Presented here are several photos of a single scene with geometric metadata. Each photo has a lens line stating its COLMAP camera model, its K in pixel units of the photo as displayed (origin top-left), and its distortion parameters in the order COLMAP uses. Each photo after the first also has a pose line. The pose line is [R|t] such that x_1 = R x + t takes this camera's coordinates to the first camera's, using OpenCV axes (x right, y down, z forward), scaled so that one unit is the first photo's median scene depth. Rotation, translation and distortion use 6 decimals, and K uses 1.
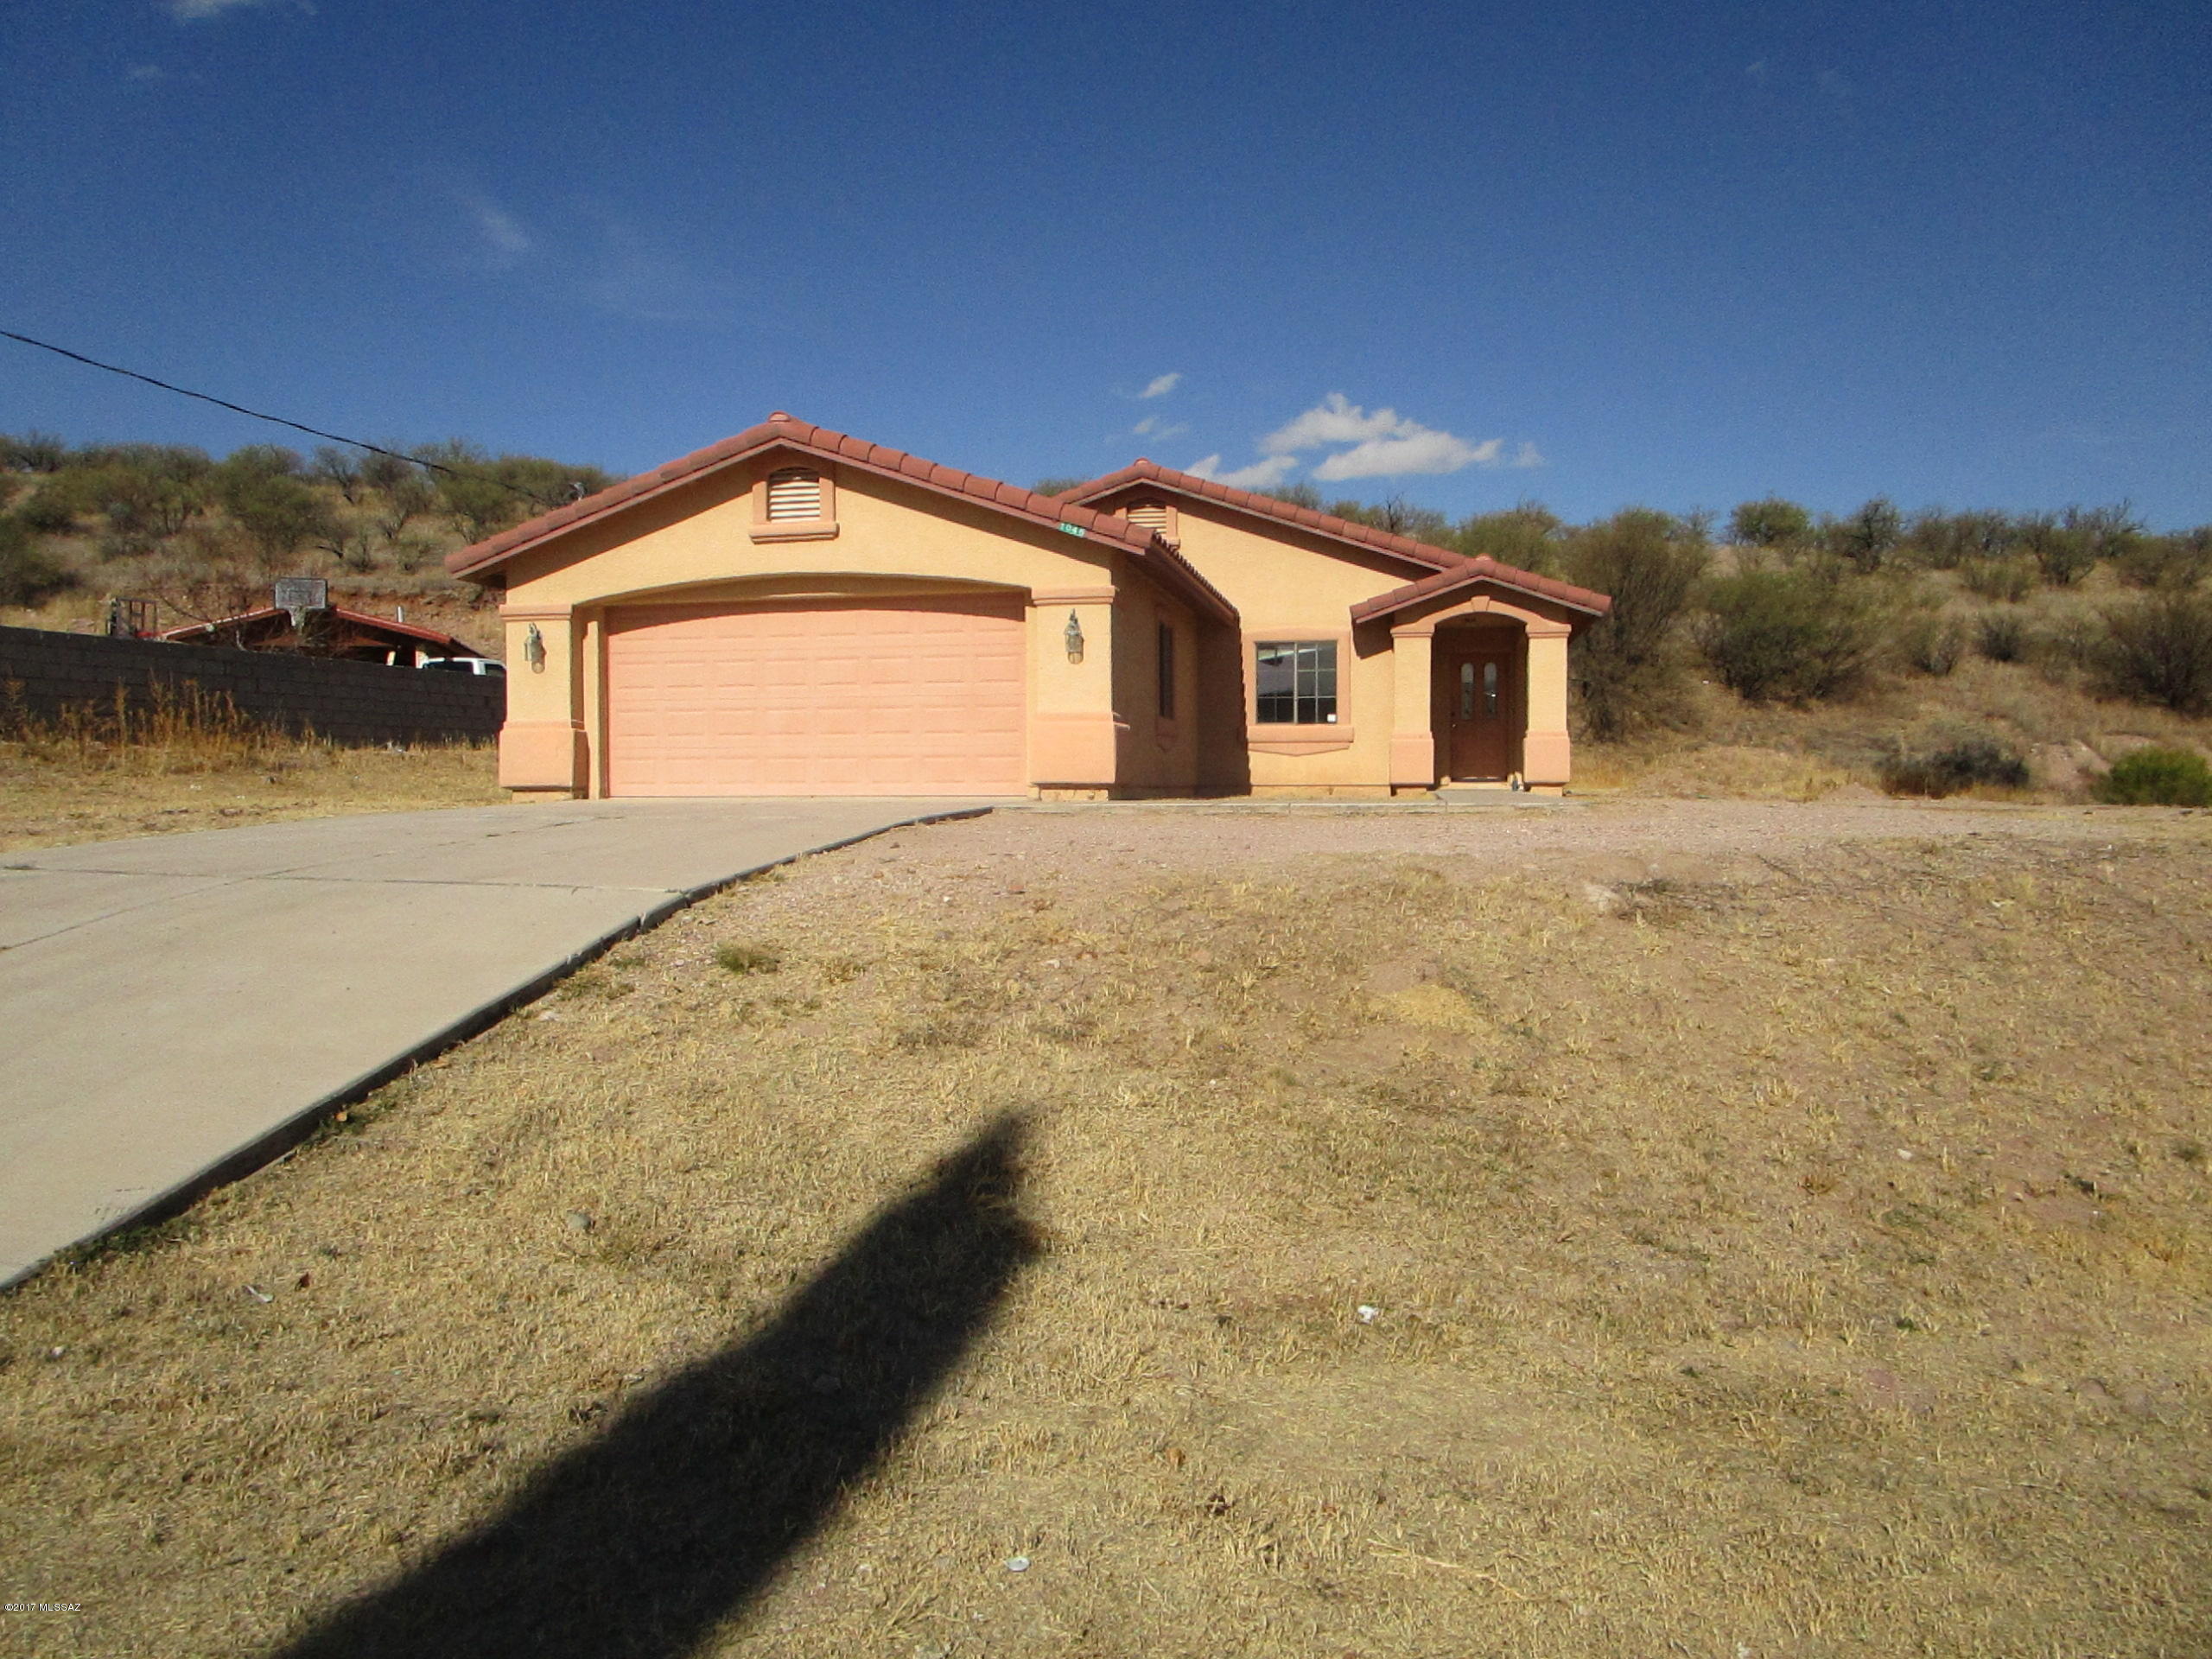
lens RADIAL K [[1594.4, 0, 1109.7], [0, 1594.4, 829.7], [0, 0, 1]] dist [-0.002374, 0.000579]
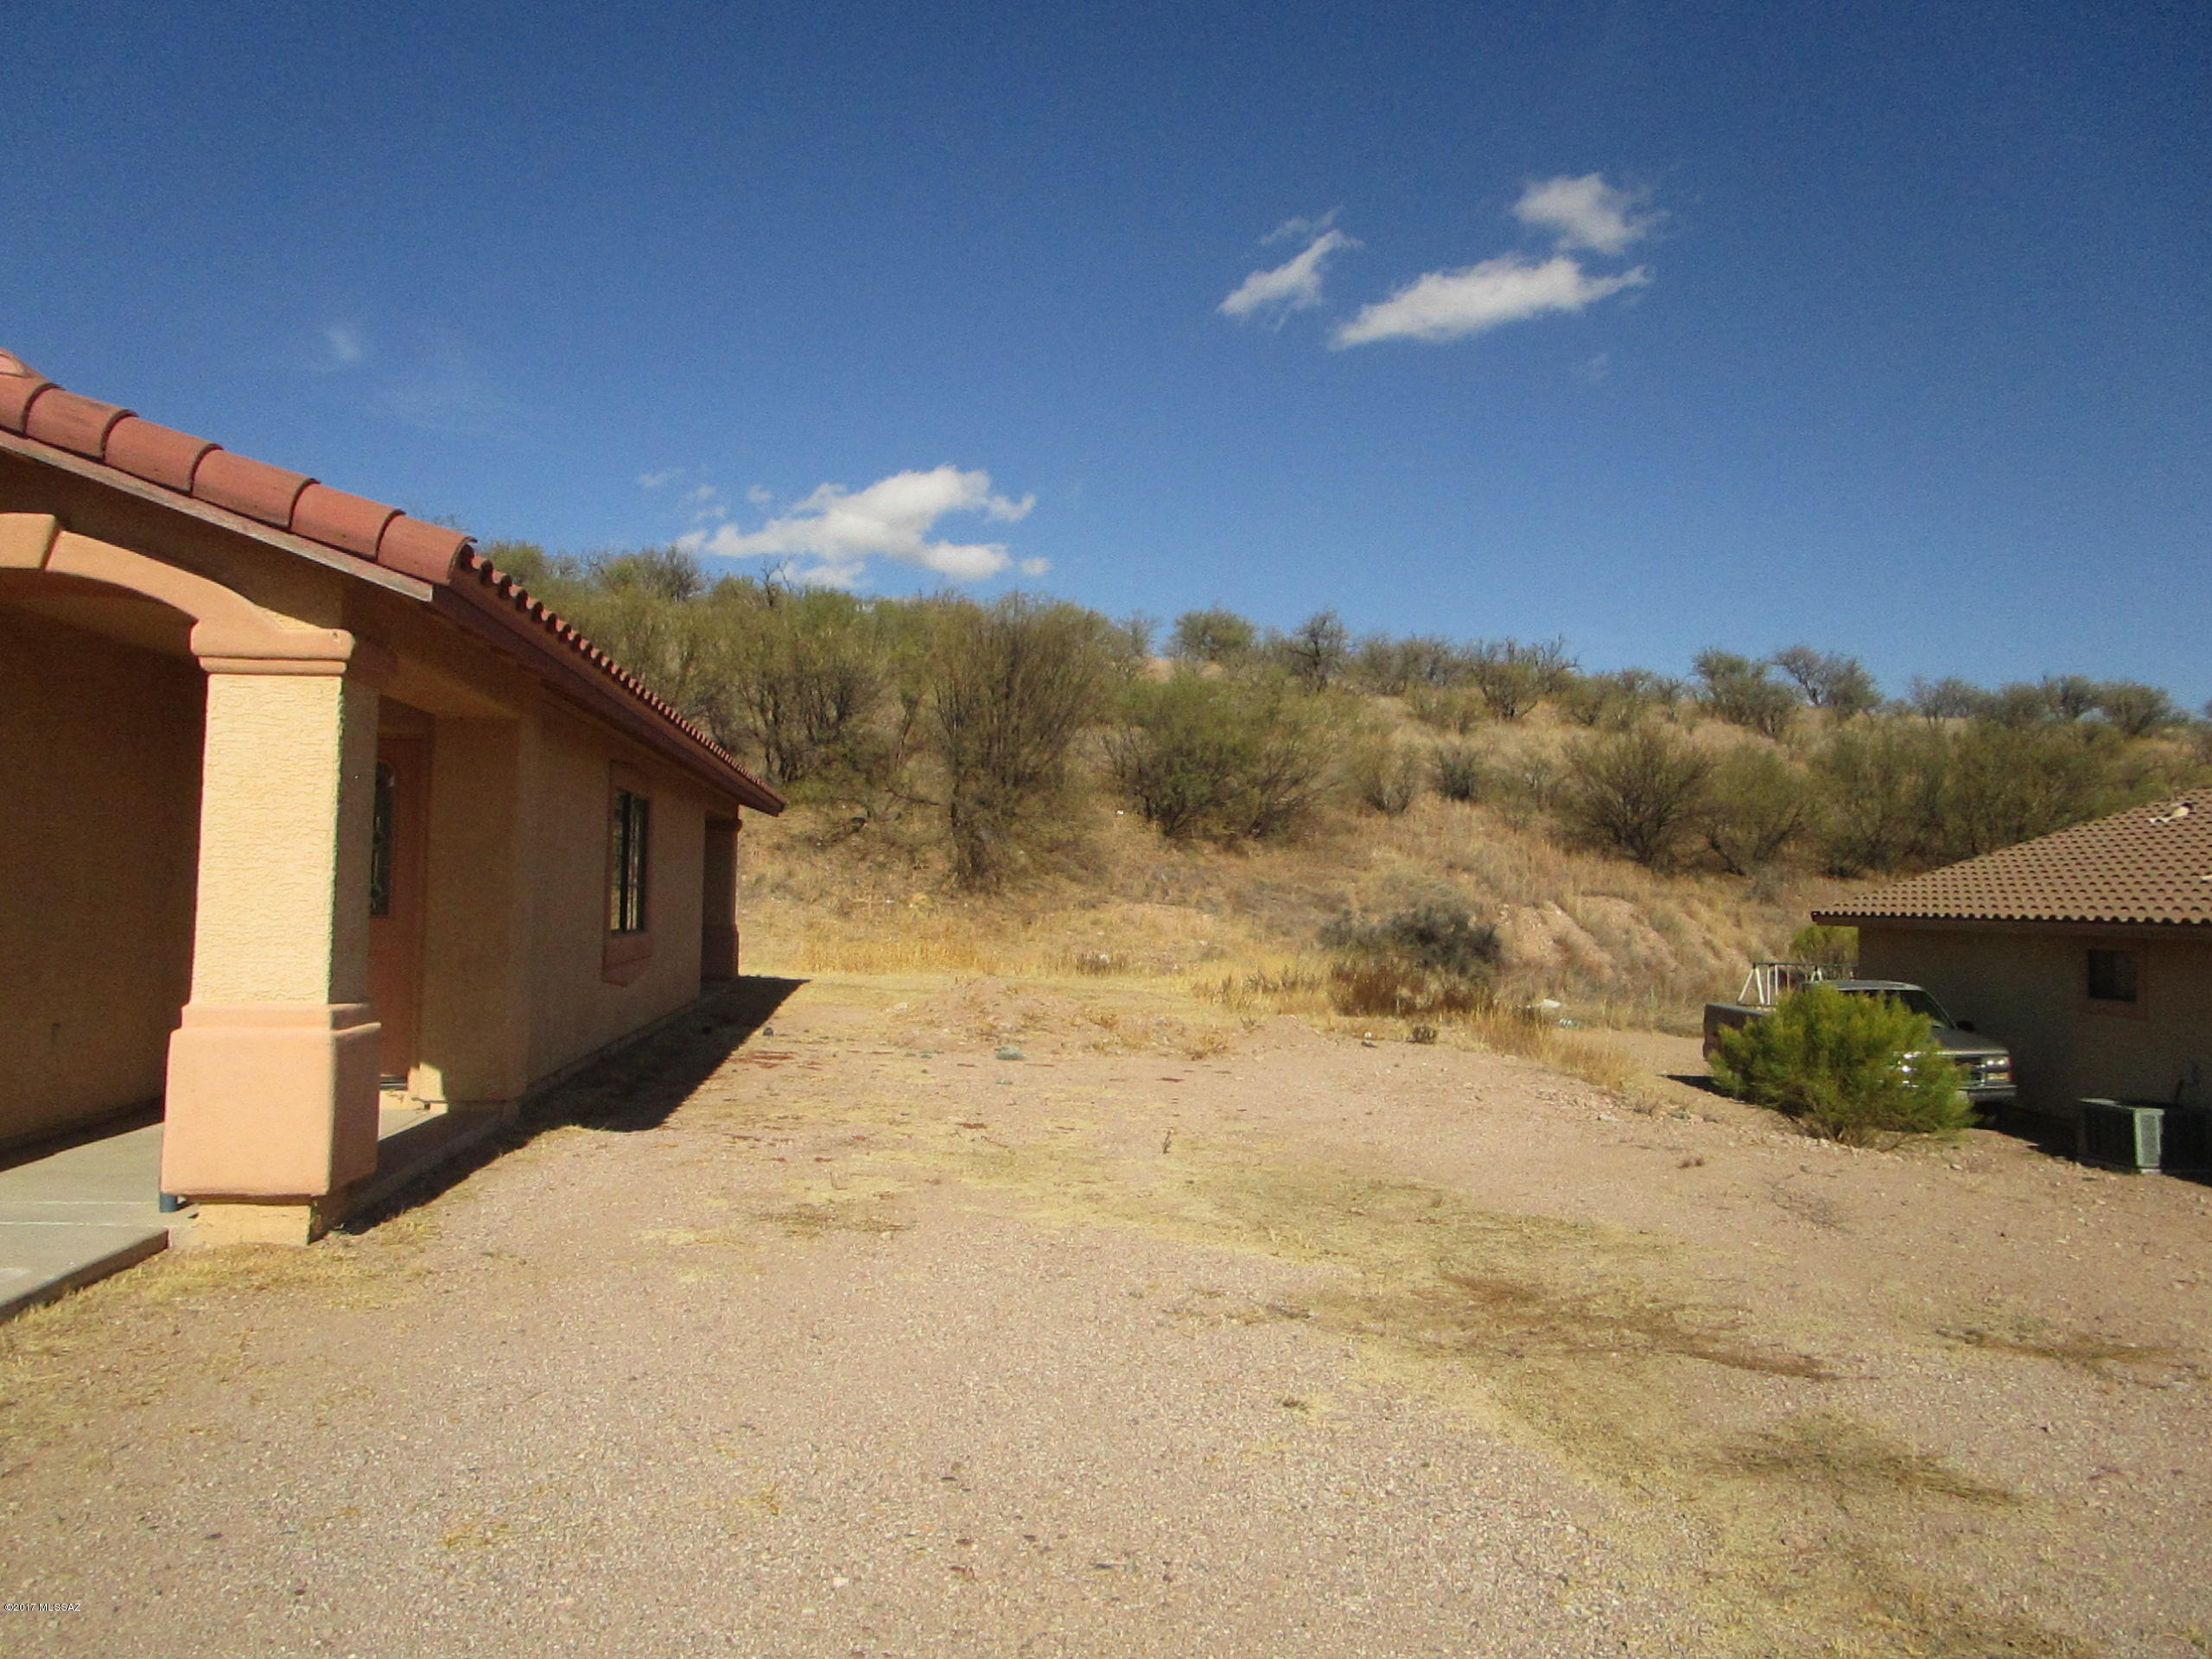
lens RADIAL K [[1594.4, 0, 1105.1], [0, 1594.4, 826.1], [0, 0, 1]] dist [-0.002374, 0.000579]
pose [[0.951277, 0.033469, 0.306515, 0.136224], [-0.011144, 0.997174, -0.074297, -0.029853], [-0.308136, 0.067261, 0.948962, 0.283584]]
